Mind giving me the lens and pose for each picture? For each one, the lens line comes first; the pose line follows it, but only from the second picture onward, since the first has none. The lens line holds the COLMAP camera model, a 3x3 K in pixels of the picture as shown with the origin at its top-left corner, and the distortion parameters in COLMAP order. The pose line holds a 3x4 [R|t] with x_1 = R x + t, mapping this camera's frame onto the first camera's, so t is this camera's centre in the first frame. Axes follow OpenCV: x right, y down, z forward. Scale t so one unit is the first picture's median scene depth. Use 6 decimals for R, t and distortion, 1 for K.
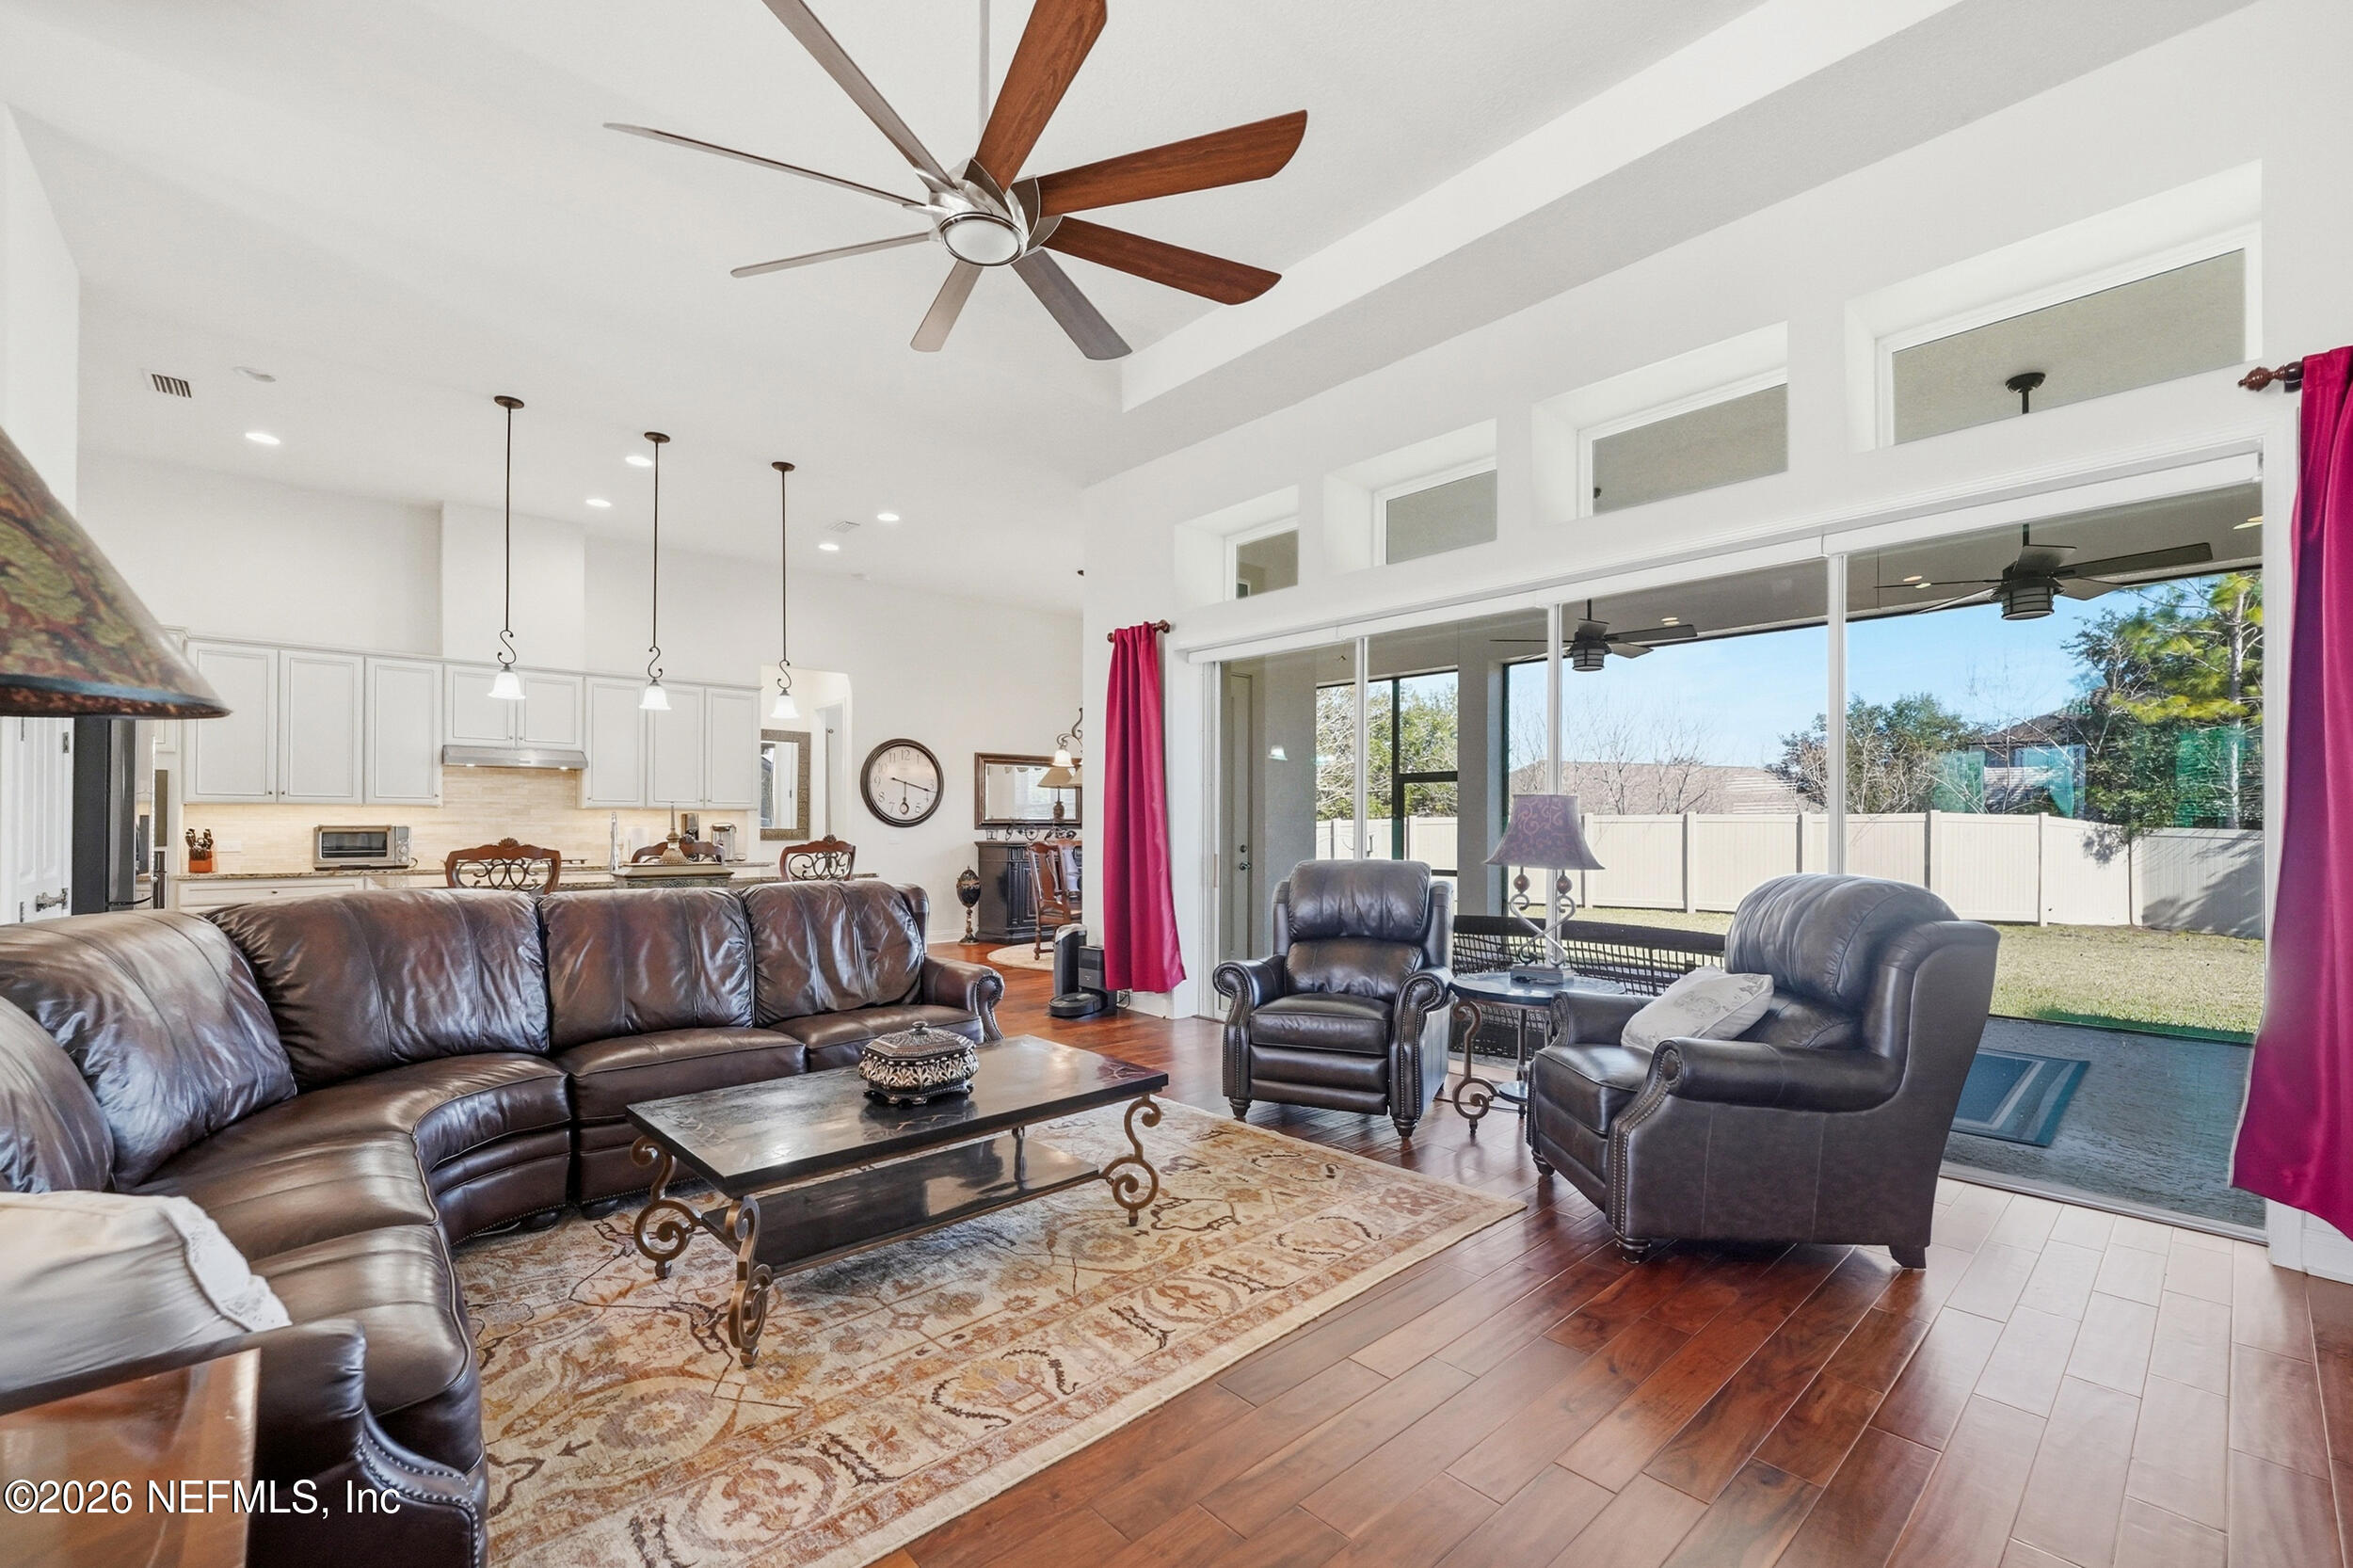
lens RADIAL K [[967.1, 0, 1181.3], [0, 967.1, 800.7], [0, 0, 1]] dist [-0.009141, 0.002178]
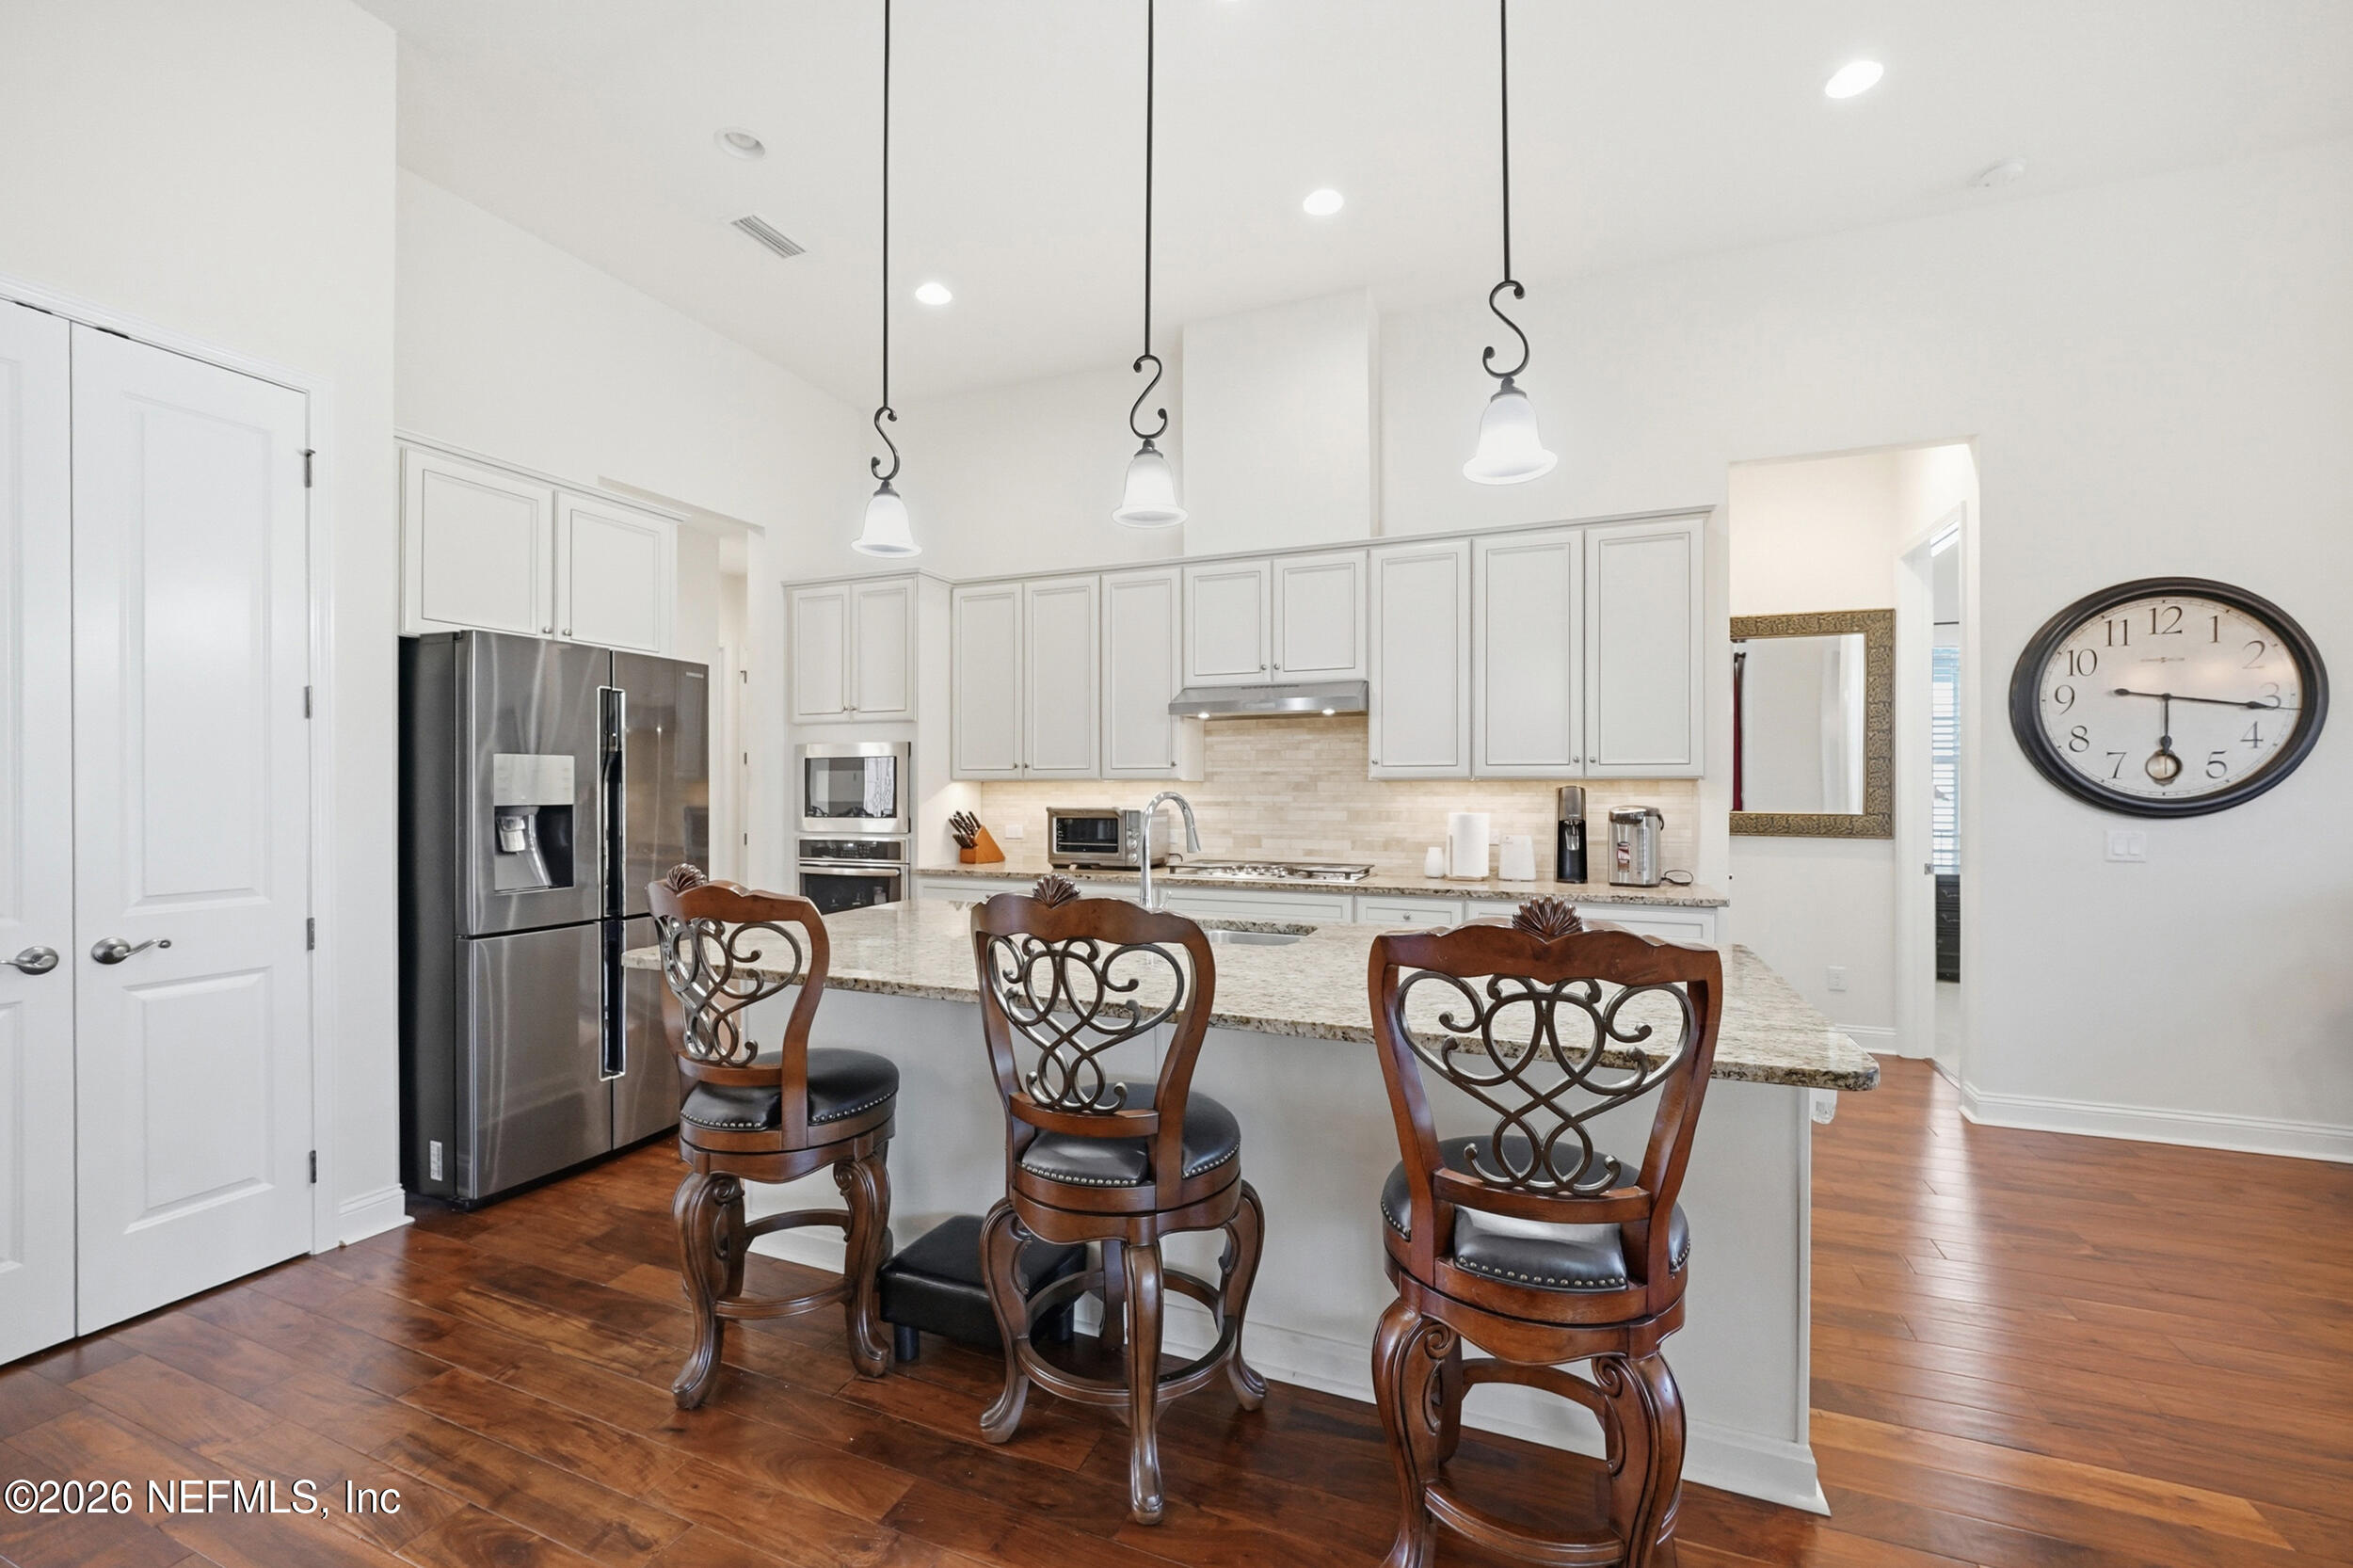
lens RADIAL K [[967.1, 0, 1159.8], [0, 967.1, 783.0], [0, 0, 1]] dist [-0.009141, 0.002178]
pose [[0.429644, -0.006050, -0.902978, -0.142539], [0.024986, 0.999674, 0.005191, 0.003158], [0.902653, -0.024792, 0.429655, 0.584498]]
